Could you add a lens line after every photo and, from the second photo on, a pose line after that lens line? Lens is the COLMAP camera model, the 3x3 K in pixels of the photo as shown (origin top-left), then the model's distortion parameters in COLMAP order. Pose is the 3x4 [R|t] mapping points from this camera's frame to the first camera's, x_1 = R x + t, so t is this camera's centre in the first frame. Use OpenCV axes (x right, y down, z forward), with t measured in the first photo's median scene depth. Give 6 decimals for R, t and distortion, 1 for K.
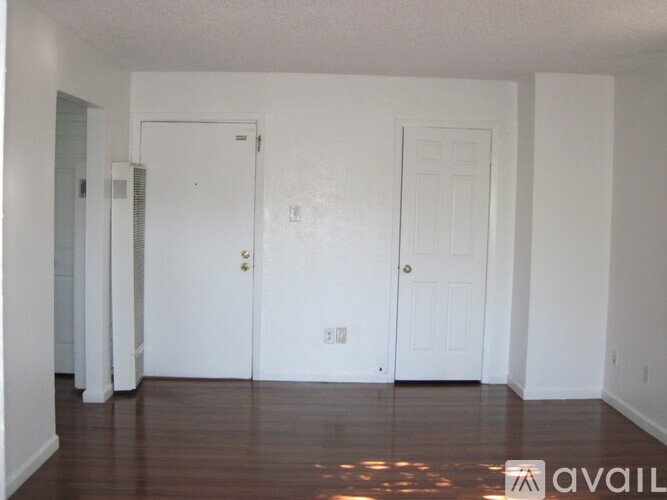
lens RADIAL K [[737.1, 0, 333.5], [0, 737.1, 250.0], [0, 0, 1]] dist [-0.009562, 0.003500]
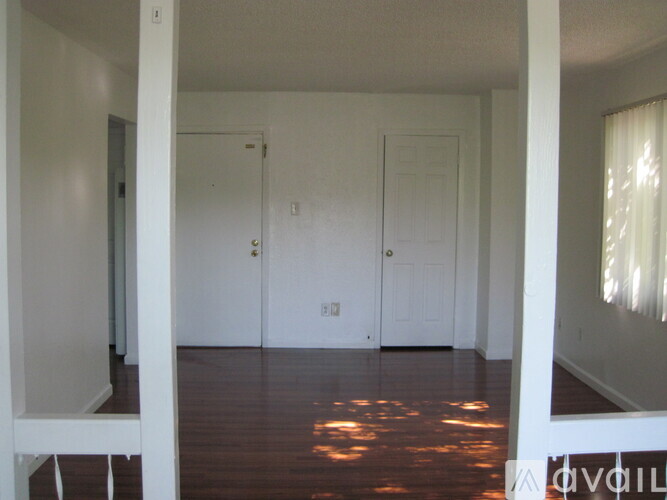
lens RADIAL K [[721.3, 0, 333.5], [0, 721.3, 250.0], [0, 0, 1]] dist [-0.095833, -0.006087]
pose [[0.999903, -0.013774, -0.001910, 0.011216], [0.013777, 0.999904, 0.001238, 0.017864], [0.001893, -0.001265, 0.999997, -0.177062]]
